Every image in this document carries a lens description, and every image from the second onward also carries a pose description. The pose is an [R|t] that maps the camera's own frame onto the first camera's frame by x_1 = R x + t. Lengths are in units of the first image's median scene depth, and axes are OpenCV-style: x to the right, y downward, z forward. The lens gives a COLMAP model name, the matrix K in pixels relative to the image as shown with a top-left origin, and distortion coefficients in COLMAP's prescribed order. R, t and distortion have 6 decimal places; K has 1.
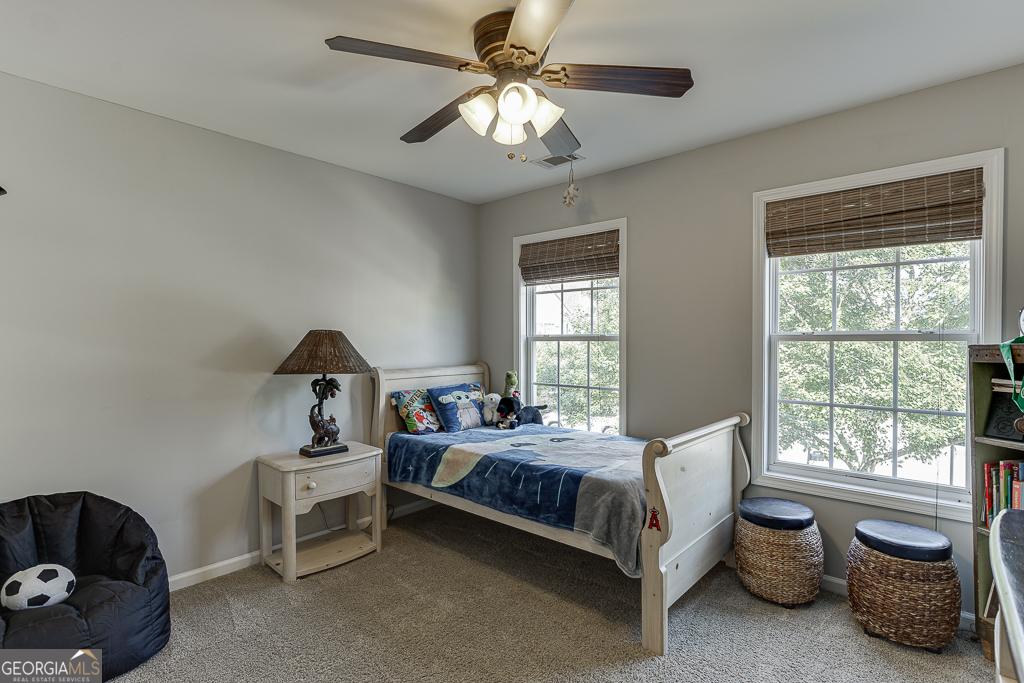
lens RADIAL K [[496.3, 0, 512.0], [0, 496.3, 341.5], [0, 0, 1]] dist [-0.001332, -0.000167]
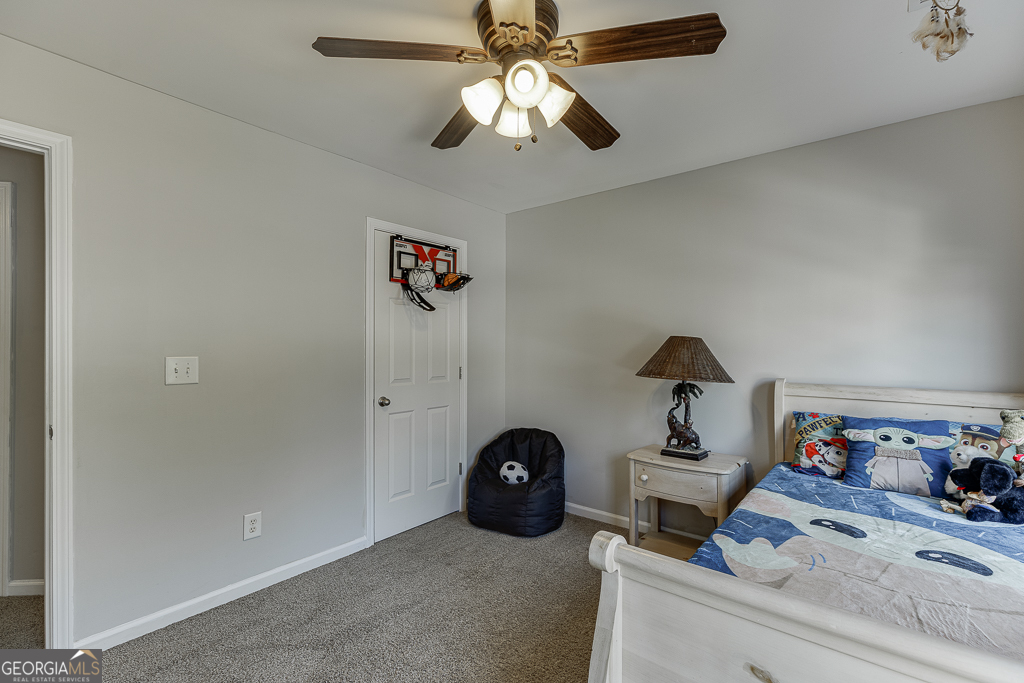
lens RADIAL K [[448.8, 0, 513.7], [0, 448.8, 345.7], [0, 0, 1]] dist [-0.000091, 0.000005]
pose [[0.057489, 0.003008, -0.998342, 0.514478], [-0.005190, 0.999983, 0.002714, -0.003922], [0.998333, 0.005025, 0.057504, 0.583067]]
